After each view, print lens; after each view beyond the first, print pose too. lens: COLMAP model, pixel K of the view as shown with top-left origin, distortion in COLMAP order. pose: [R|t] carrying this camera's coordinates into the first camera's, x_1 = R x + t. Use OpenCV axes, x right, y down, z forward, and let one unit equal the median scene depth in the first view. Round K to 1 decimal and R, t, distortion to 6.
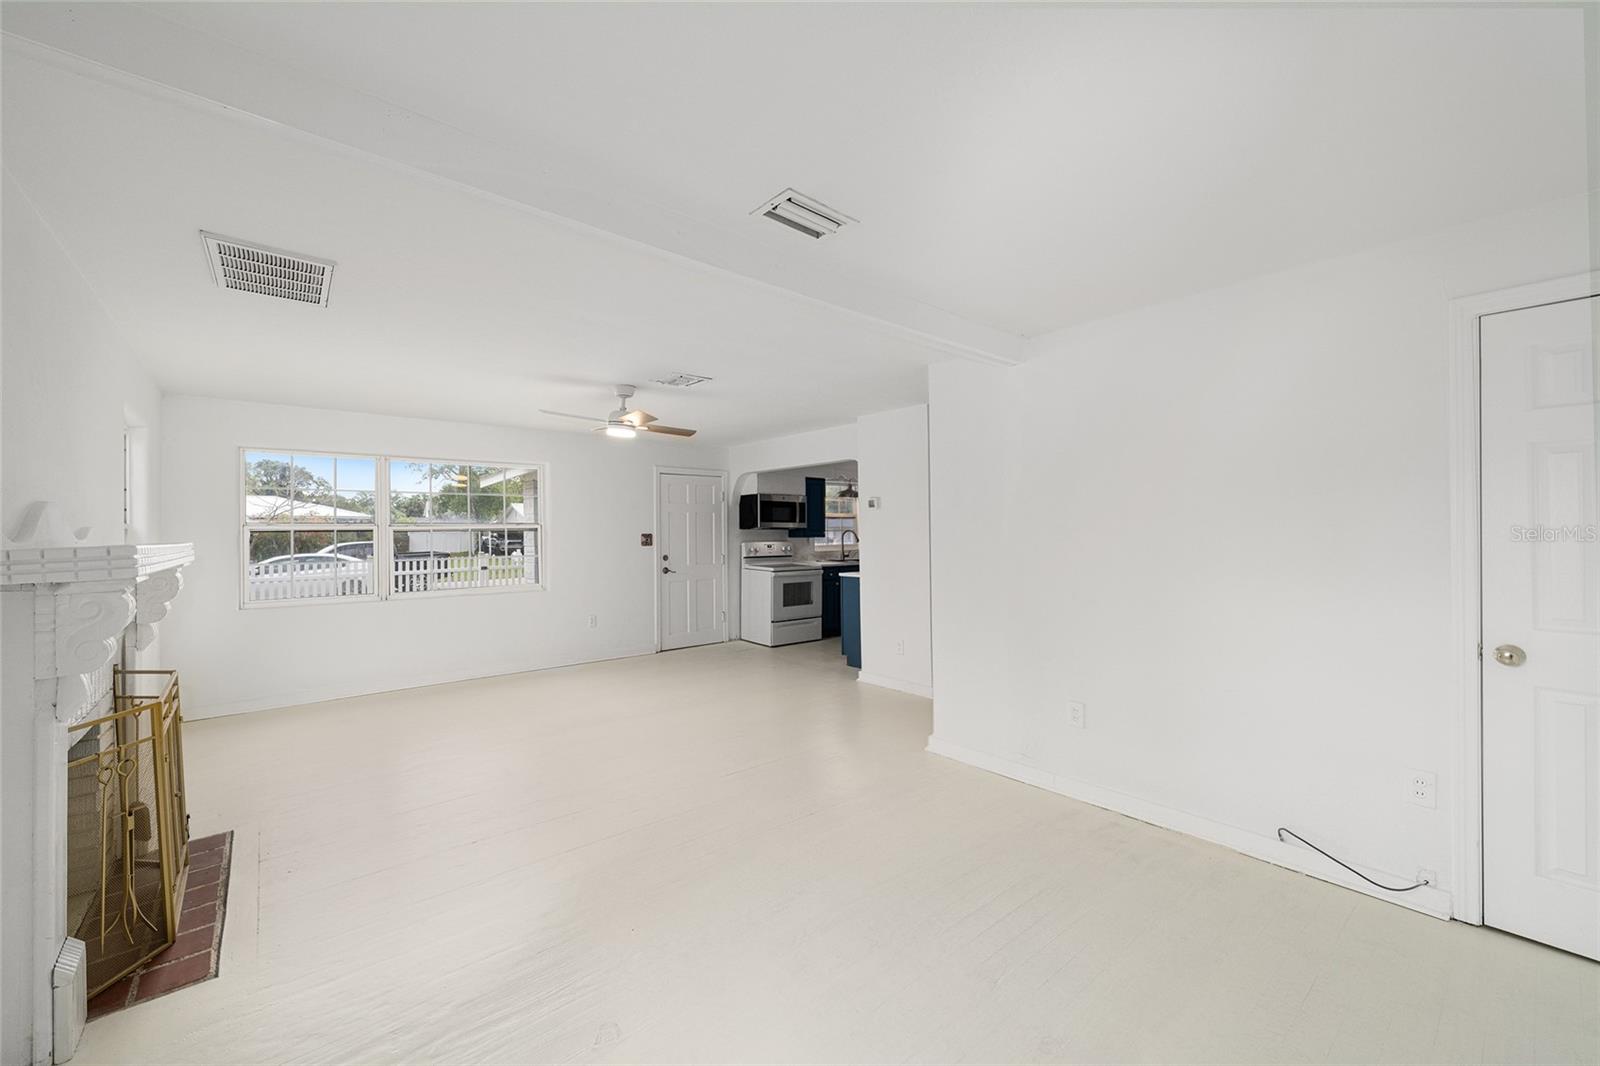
lens RADIAL K [[638.5, 0, 798.8], [0, 638.5, 528.1], [0, 0, 1]] dist [0.000114, 0.000208]
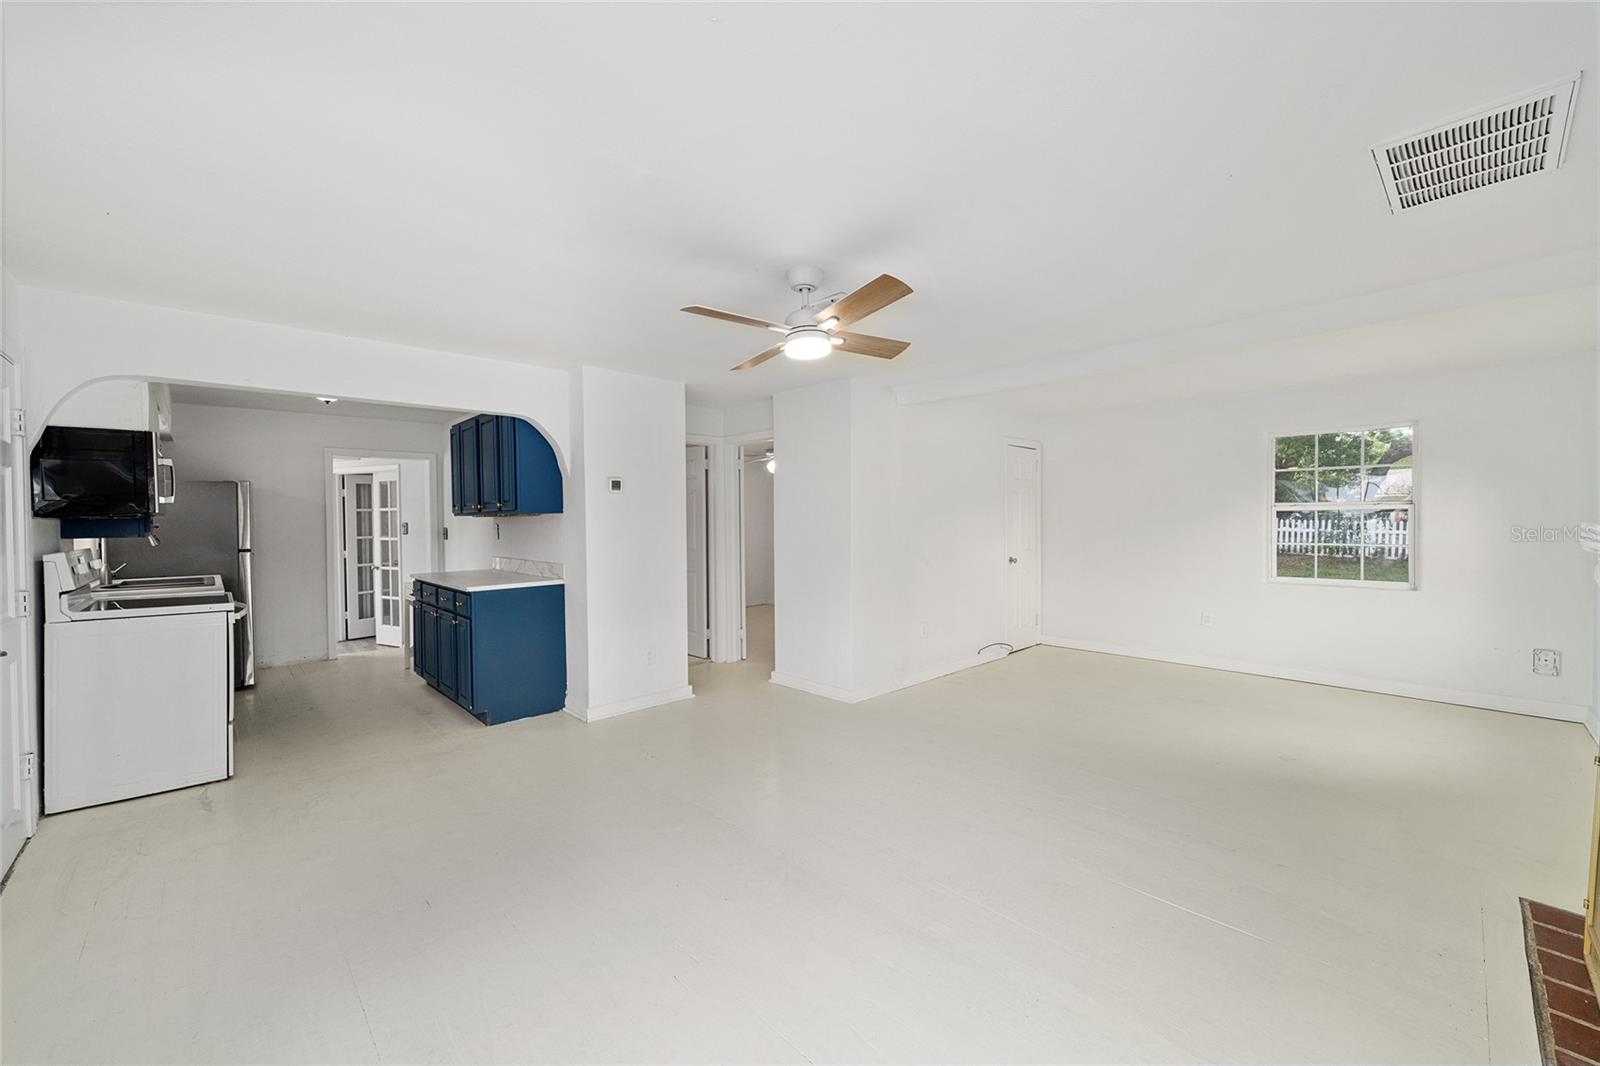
lens RADIAL K [[638.5, 0, 798.8], [0, 638.5, 528.1], [0, 0, 1]] dist [0.000114, 0.000208]
pose [[-0.052163, -0.007270, 0.998612, -0.489292], [0.003805, 0.999965, 0.007479, 0.006946], [-0.998631, 0.004190, -0.052134, 0.582922]]
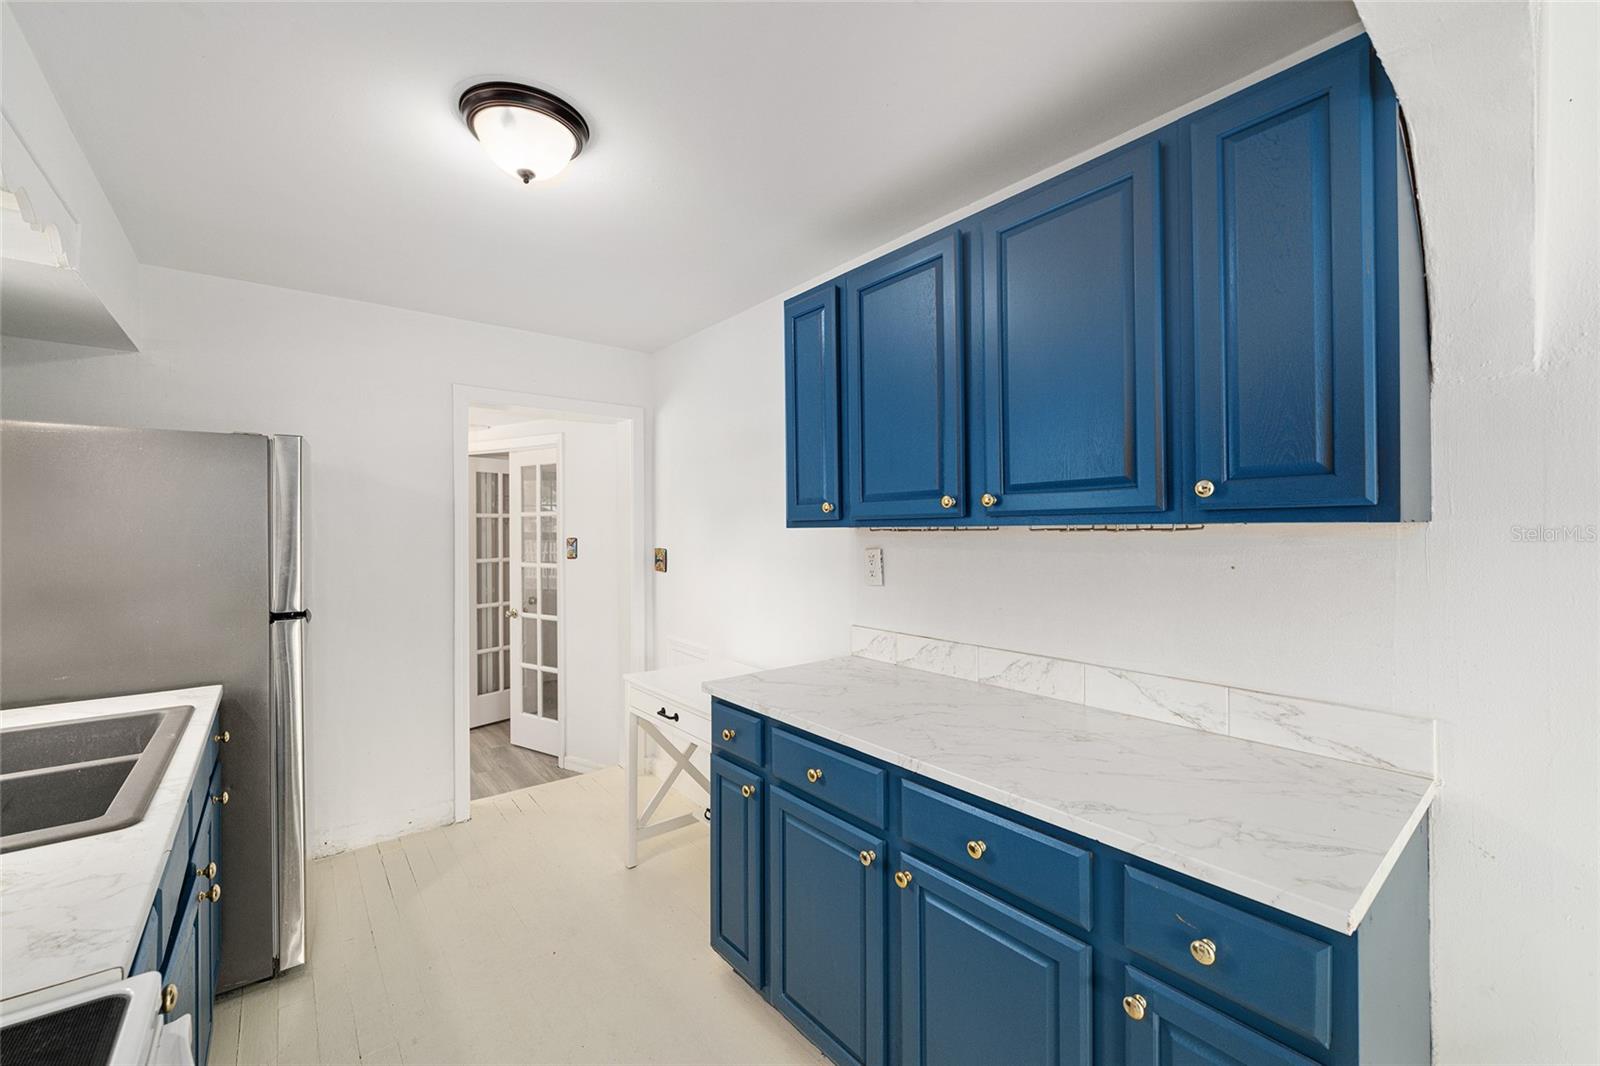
lens RADIAL K [[638.5, 0, 798.8], [0, 638.5, 528.1], [0, 0, 1]] dist [0.000114, 0.000208]
pose [[0.012871, 0.008519, 0.999881, -0.048652], [-0.002874, 0.999960, -0.008483, -0.000253], [-0.999913, -0.002764, 0.012895, 0.916294]]
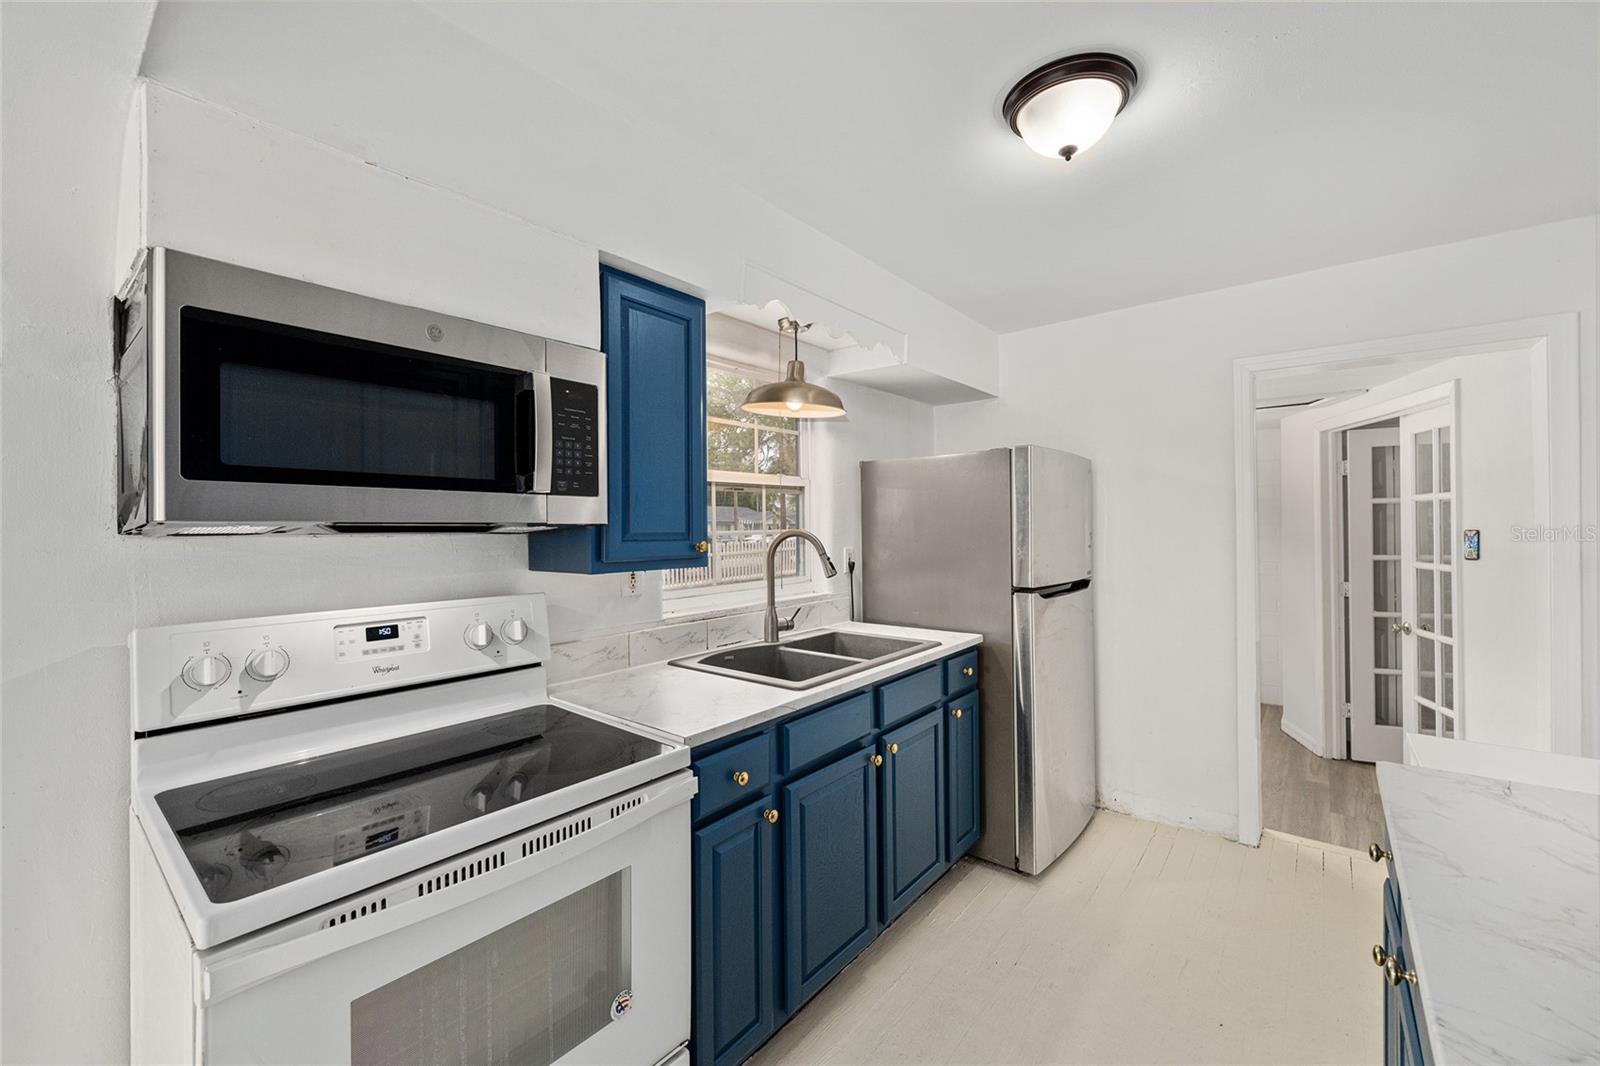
lens RADIAL K [[648.3, 0, 806.1], [0, 648.3, 527.5], [0, 0, 1]] dist [-0.002221, -0.000203]
pose [[0.979925, -0.003446, 0.199338, 0.032838], [0.002024, 0.999971, 0.007335, -0.000944], [-0.199358, -0.006785, 0.979903, 0.827713]]
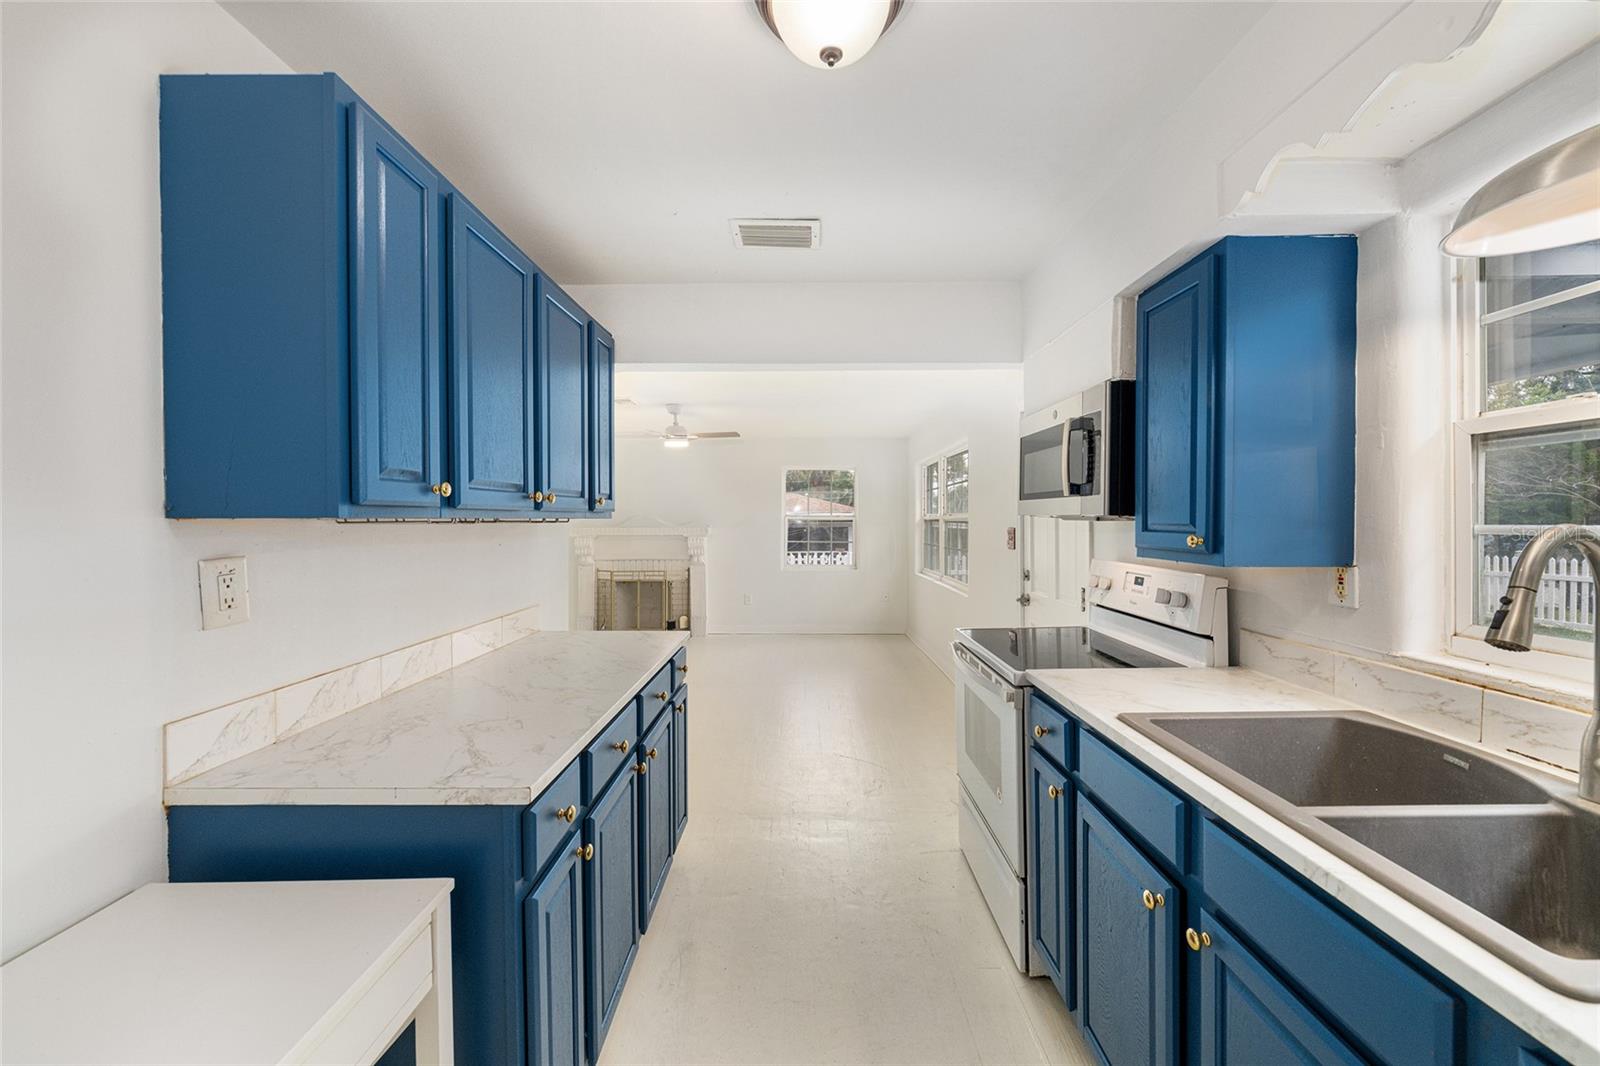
lens RADIAL K [[626.8, 0, 801.9], [0, 626.8, 525.4], [0, 0, 1]] dist [0.000261, -0.000052]
pose [[-0.640195, 0.014217, -0.768081, 0.273088], [0.012890, 0.999887, 0.007764, -0.000415], [0.768105, -0.004931, -0.640305, 1.094374]]
